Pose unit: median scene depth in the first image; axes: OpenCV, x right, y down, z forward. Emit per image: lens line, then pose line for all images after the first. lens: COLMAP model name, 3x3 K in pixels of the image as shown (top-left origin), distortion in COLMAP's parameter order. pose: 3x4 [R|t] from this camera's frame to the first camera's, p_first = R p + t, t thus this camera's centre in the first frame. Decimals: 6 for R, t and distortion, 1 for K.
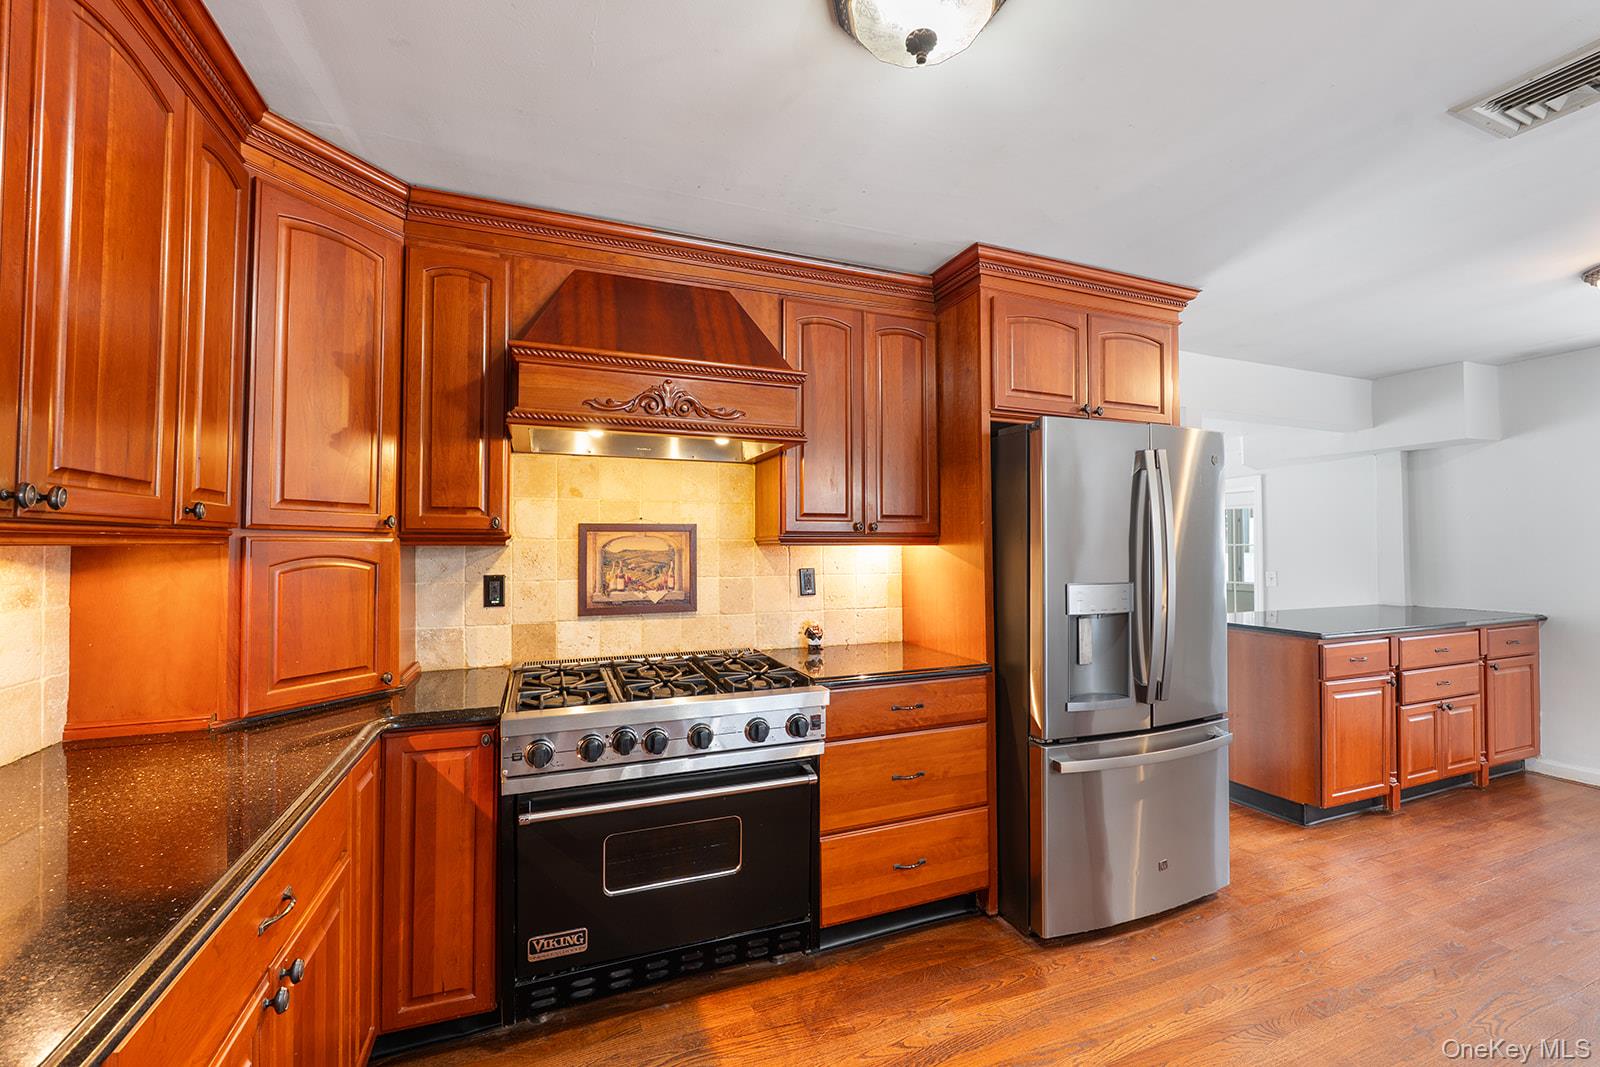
lens RADIAL K [[649.7, 0, 800.0], [0, 649.7, 533.5], [0, 0, 1]] dist [0.000428, 0.000306]
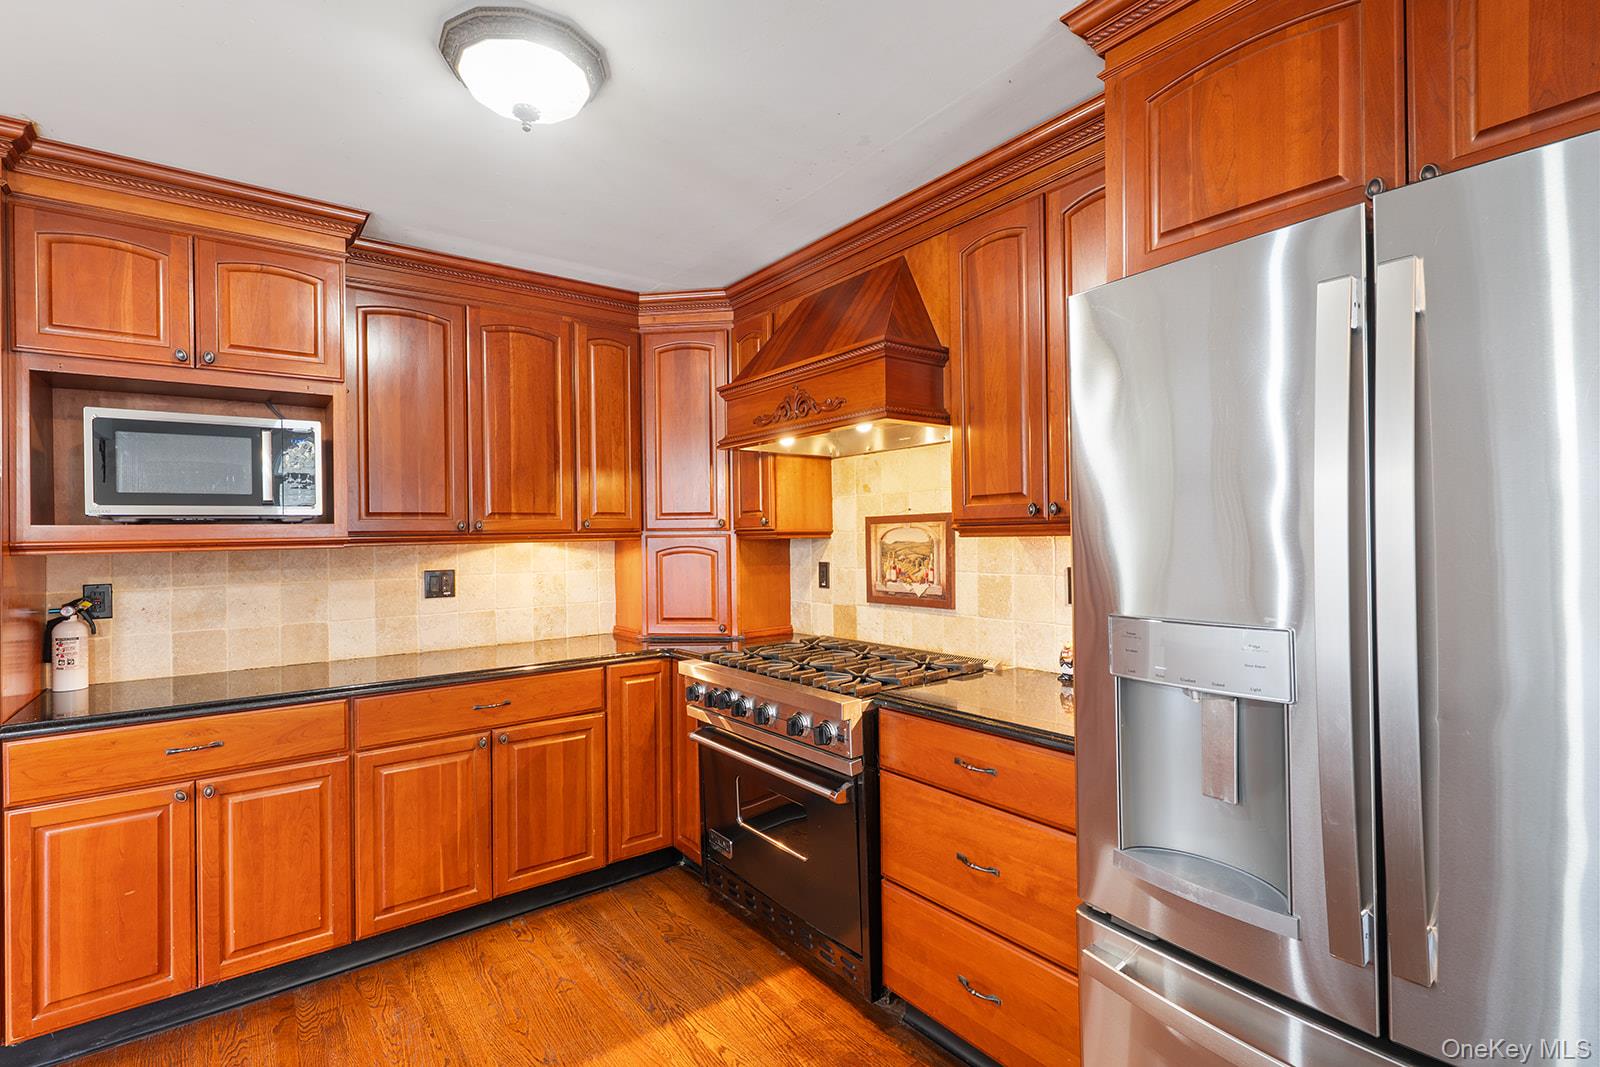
lens RADIAL K [[744.0, 0, 800.0], [0, 744.0, 533.5], [0, 0, 1]] dist [0.024818, -0.000002]
pose [[0.275633, -0.005270, -0.961249, 0.819493], [0.034718, 0.999387, 0.004476, 0.002817], [0.960636, -0.034606, 0.275647, 0.549470]]
